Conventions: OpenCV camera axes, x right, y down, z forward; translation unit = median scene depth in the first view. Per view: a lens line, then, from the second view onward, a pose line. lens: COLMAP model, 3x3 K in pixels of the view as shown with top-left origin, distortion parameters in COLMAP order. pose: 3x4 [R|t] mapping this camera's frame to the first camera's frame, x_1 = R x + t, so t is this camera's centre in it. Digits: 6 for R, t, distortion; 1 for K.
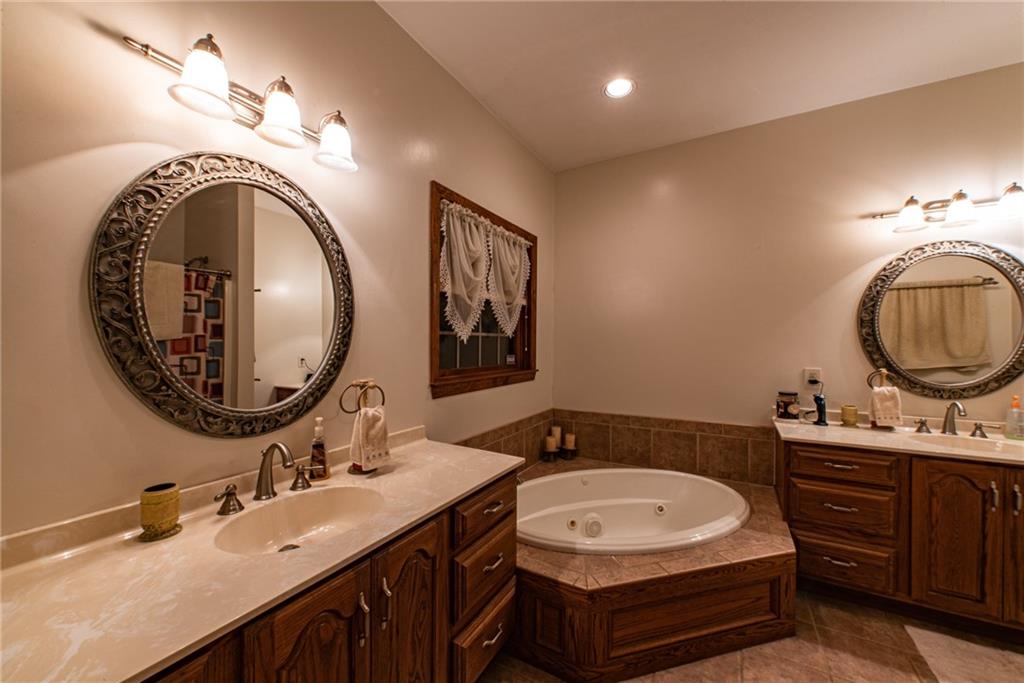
lens RADIAL K [[386.6, 0, 510.7], [0, 386.6, 341.8], [0, 0, 1]] dist [0.000669, 0.000217]
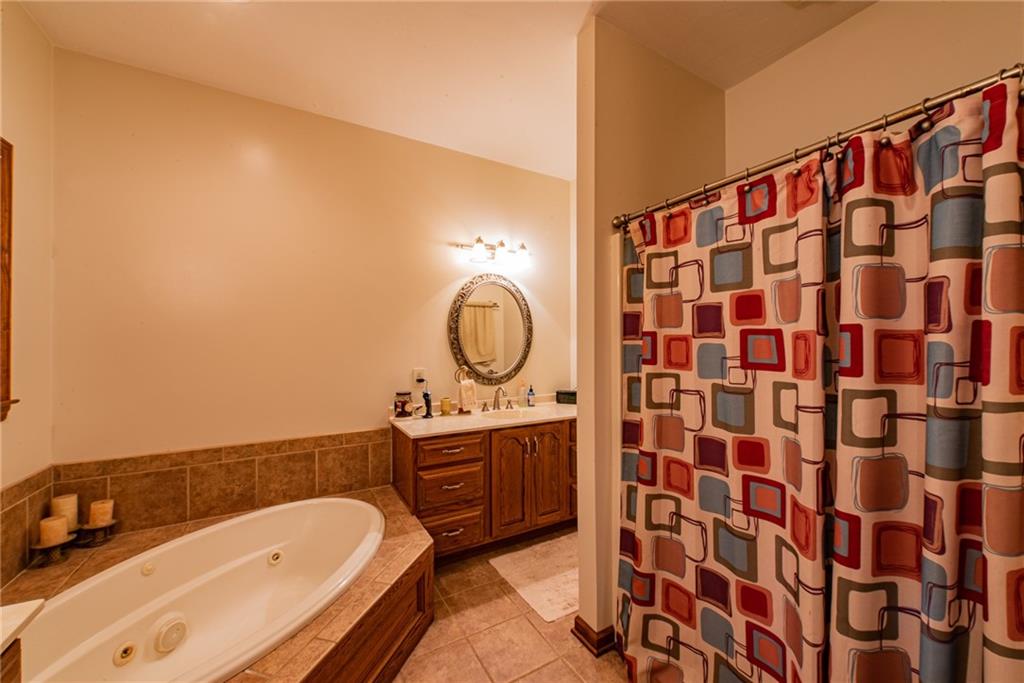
lens RADIAL K [[386.6, 0, 513.3], [0, 386.6, 343.6], [0, 0, 1]] dist [0.000669, 0.000217]
pose [[0.503001, -0.000196, 0.864286, -0.059857], [0.003008, 0.999994, -0.001524, -0.002068], [-0.864281, 0.003366, 0.502998, 0.206084]]
